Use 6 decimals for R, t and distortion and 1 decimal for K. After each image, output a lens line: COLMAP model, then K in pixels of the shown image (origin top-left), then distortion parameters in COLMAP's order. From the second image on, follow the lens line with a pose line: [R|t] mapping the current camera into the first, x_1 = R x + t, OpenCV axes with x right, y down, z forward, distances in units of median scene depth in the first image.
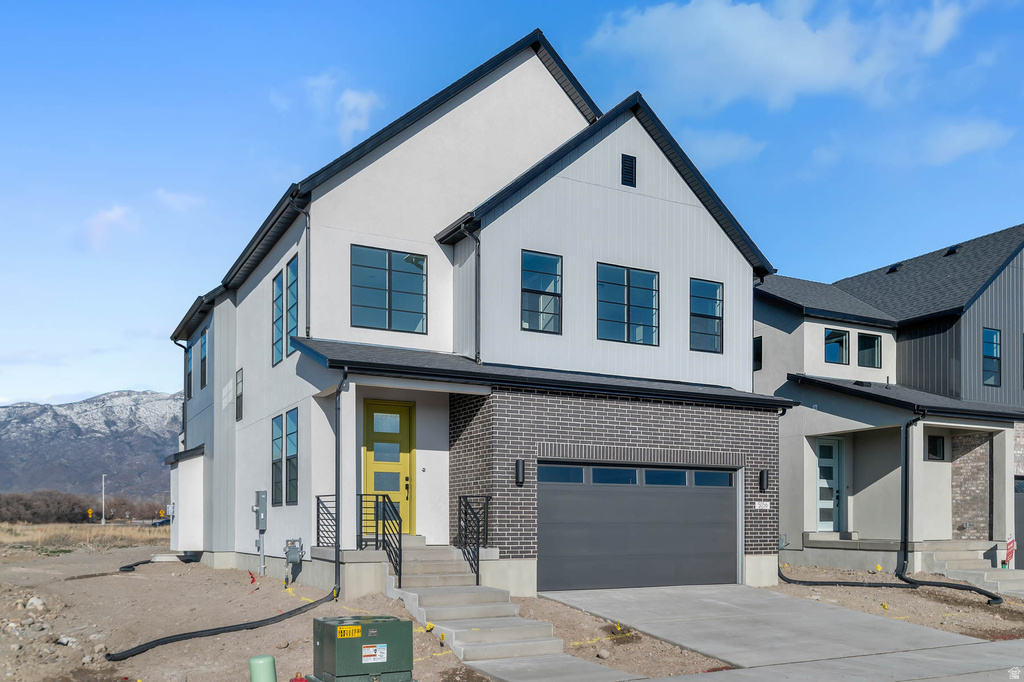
lens RADIAL K [[965.1, 0, 512.0], [0, 965.1, 341.0], [0, 0, 1]] dist [-0.006005, -0.000569]
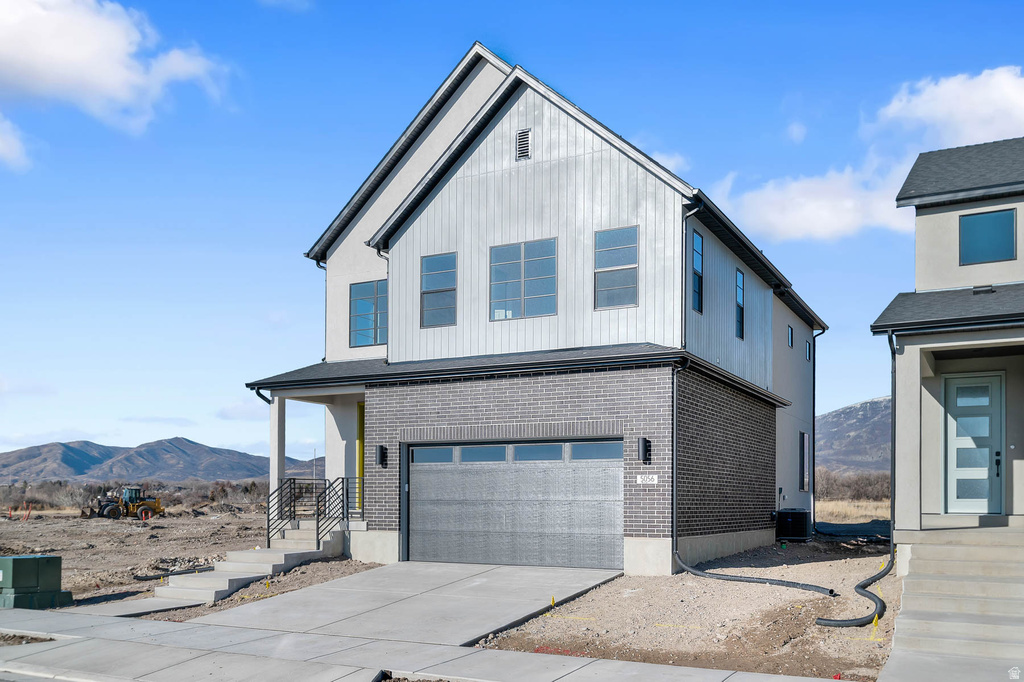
lens RADIAL K [[888.4, 0, 512.0], [0, 888.4, 341.0], [0, 0, 1]] dist [0.001697, -0.002047]
pose [[0.534216, -0.150710, -0.831805, 0.888893], [0.154015, 0.984863, -0.079527, 0.097487], [0.831200, -0.085626, 0.549341, 0.497641]]
